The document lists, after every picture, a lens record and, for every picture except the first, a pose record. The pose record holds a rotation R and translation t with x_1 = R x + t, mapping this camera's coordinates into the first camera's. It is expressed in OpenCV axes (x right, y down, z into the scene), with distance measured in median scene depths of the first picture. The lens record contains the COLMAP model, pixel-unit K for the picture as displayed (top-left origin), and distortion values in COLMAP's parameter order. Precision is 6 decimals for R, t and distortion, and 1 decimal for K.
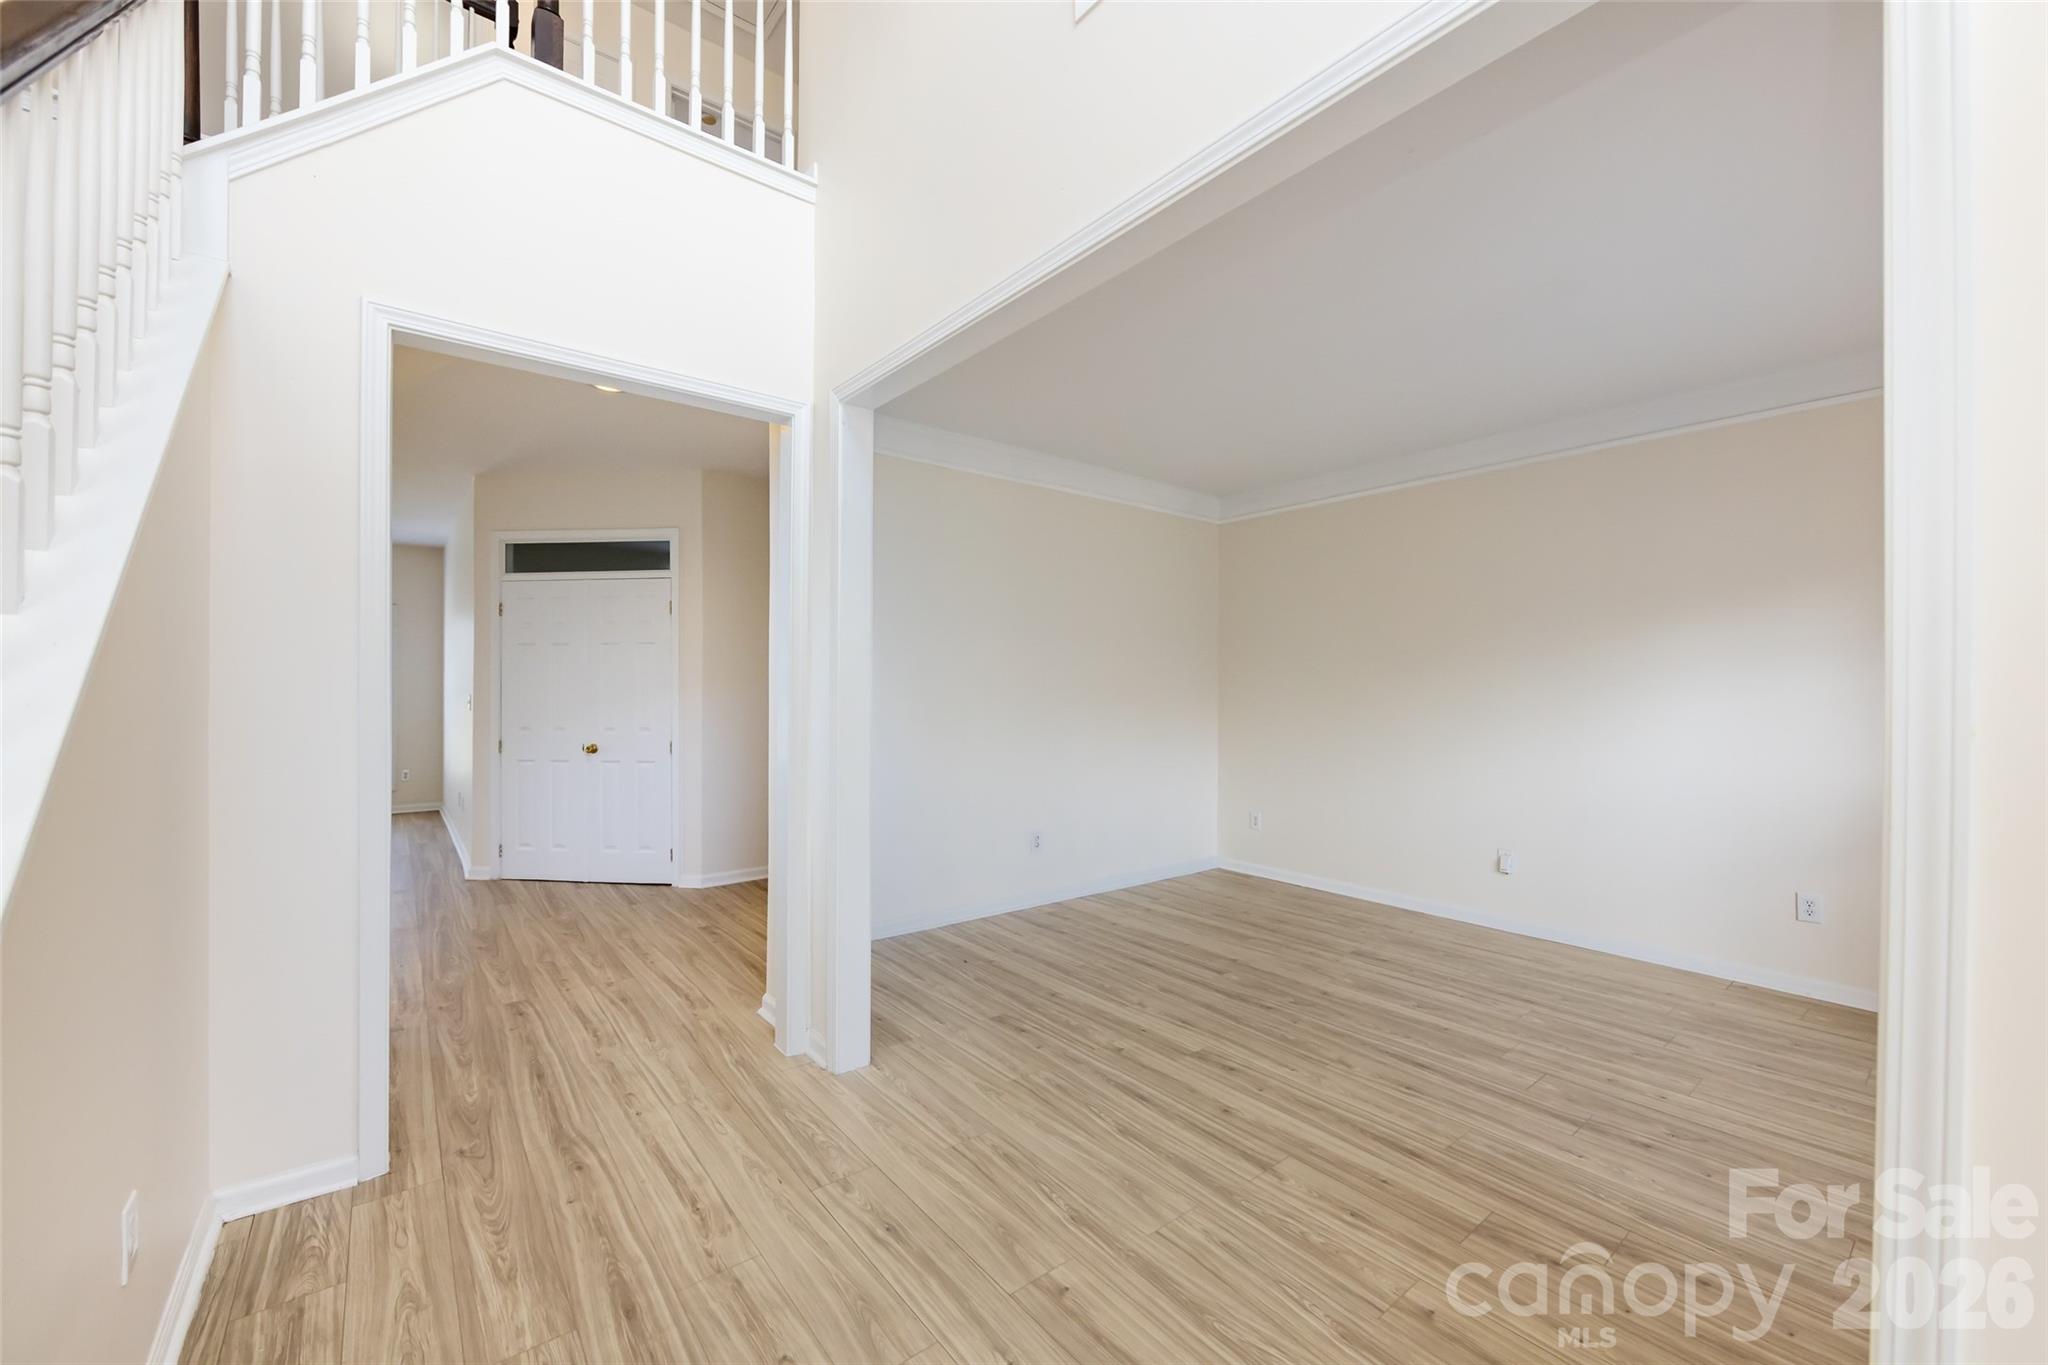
lens RADIAL K [[812.4, 0, 1023.7], [0, 812.4, 691.3], [0, 0, 1]] dist [-0.001343, -0.001238]
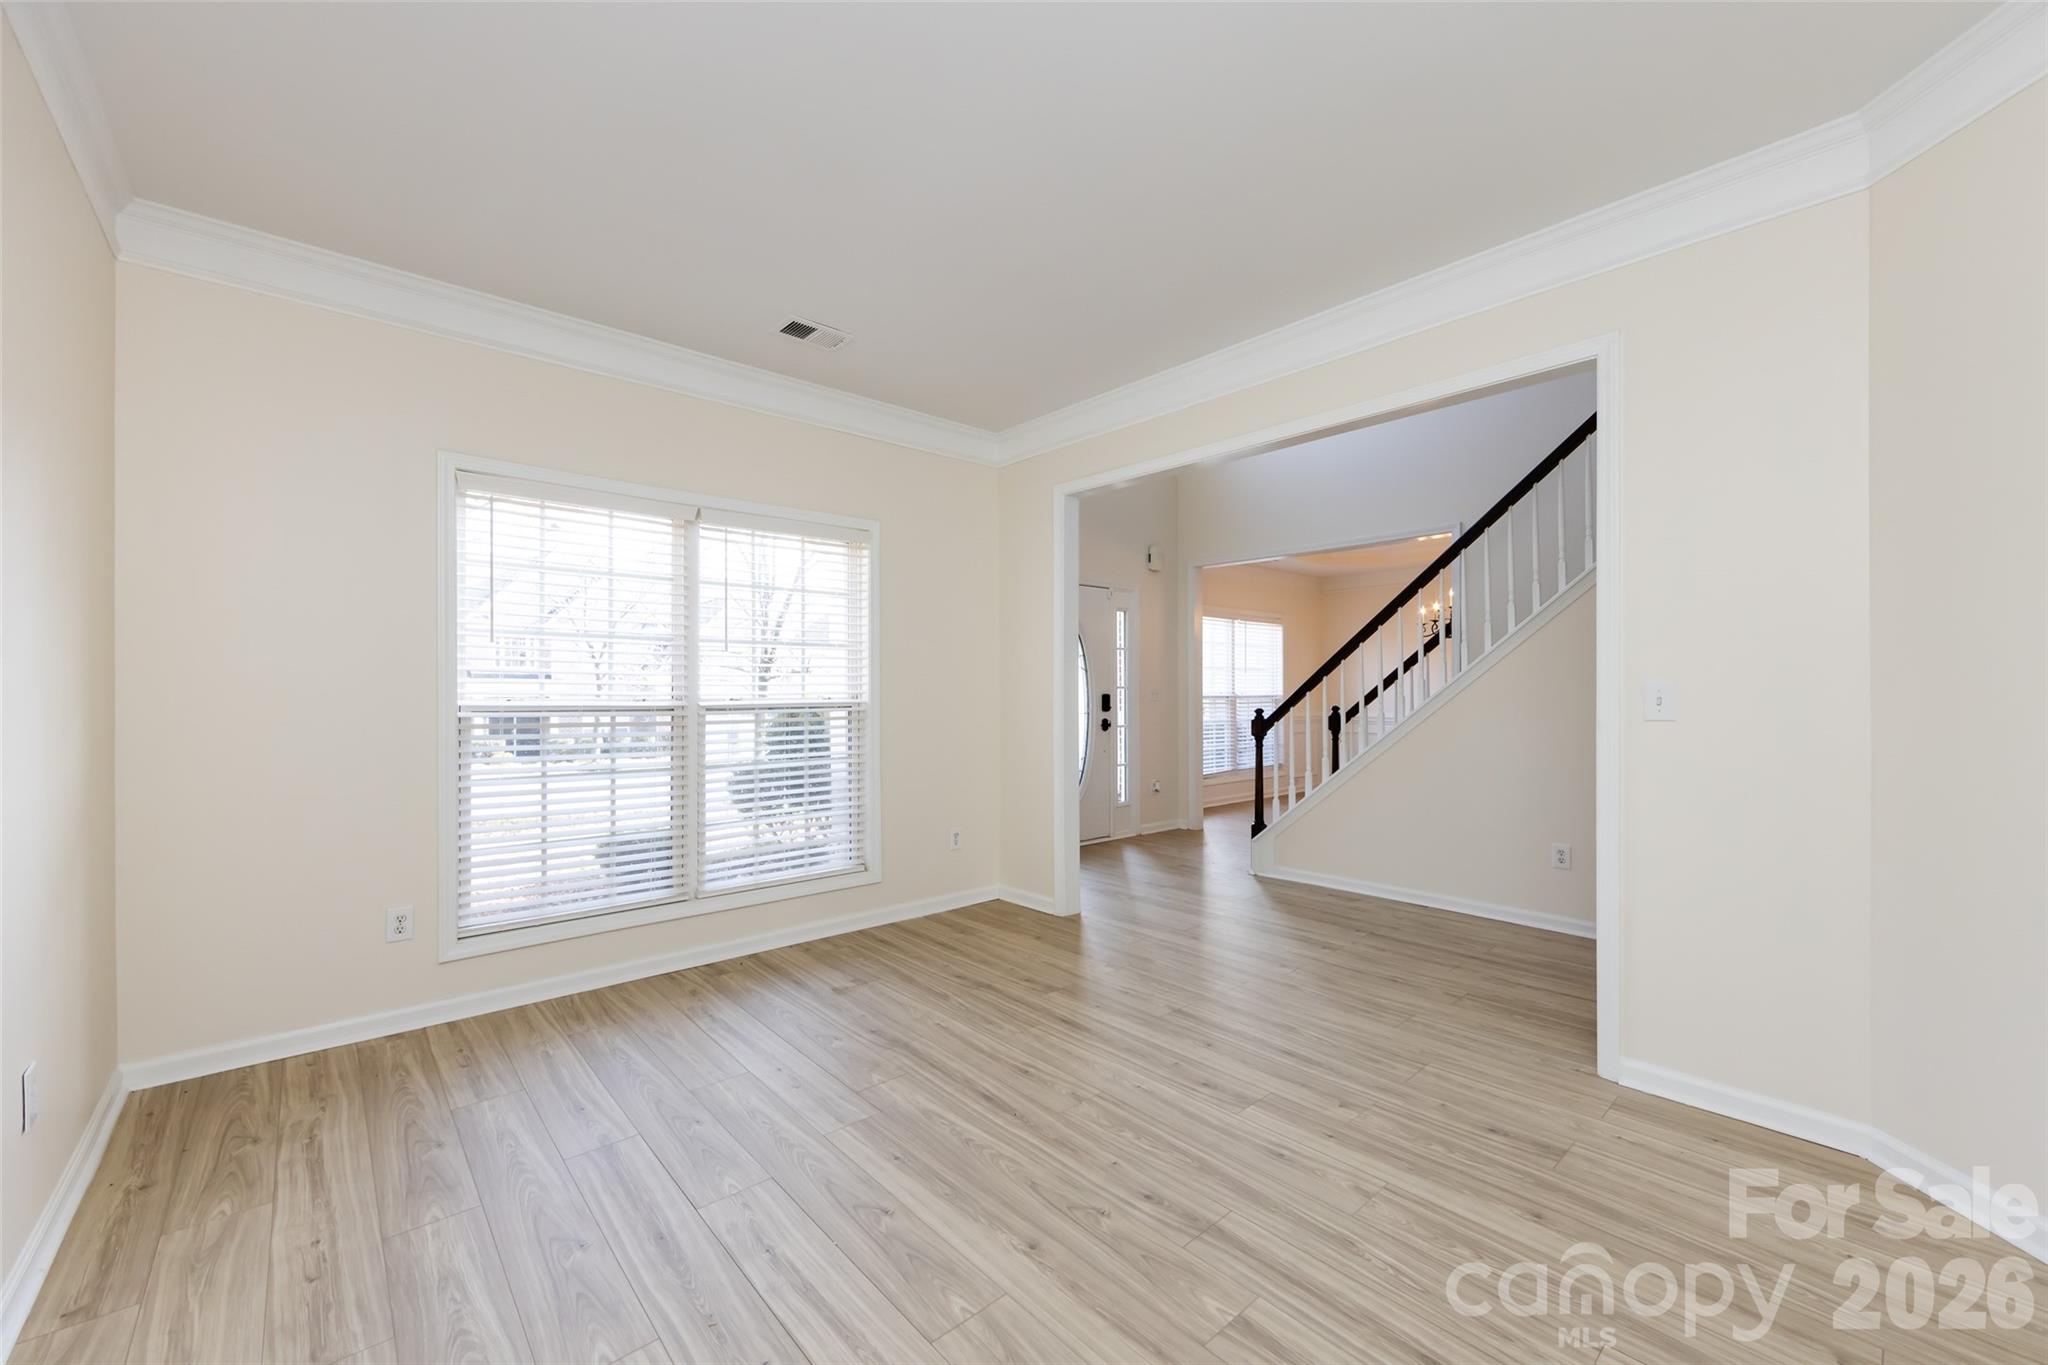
lens RADIAL K [[812.4, 0, 1027.8], [0, 812.4, 695.9], [0, 0, 1]] dist [-0.001343, -0.001238]
pose [[-0.998357, -0.004345, -0.057143, 0.501456], [-0.004910, 0.999940, 0.009751, 0.027067], [0.057097, 0.010016, -0.998318, 1.863000]]
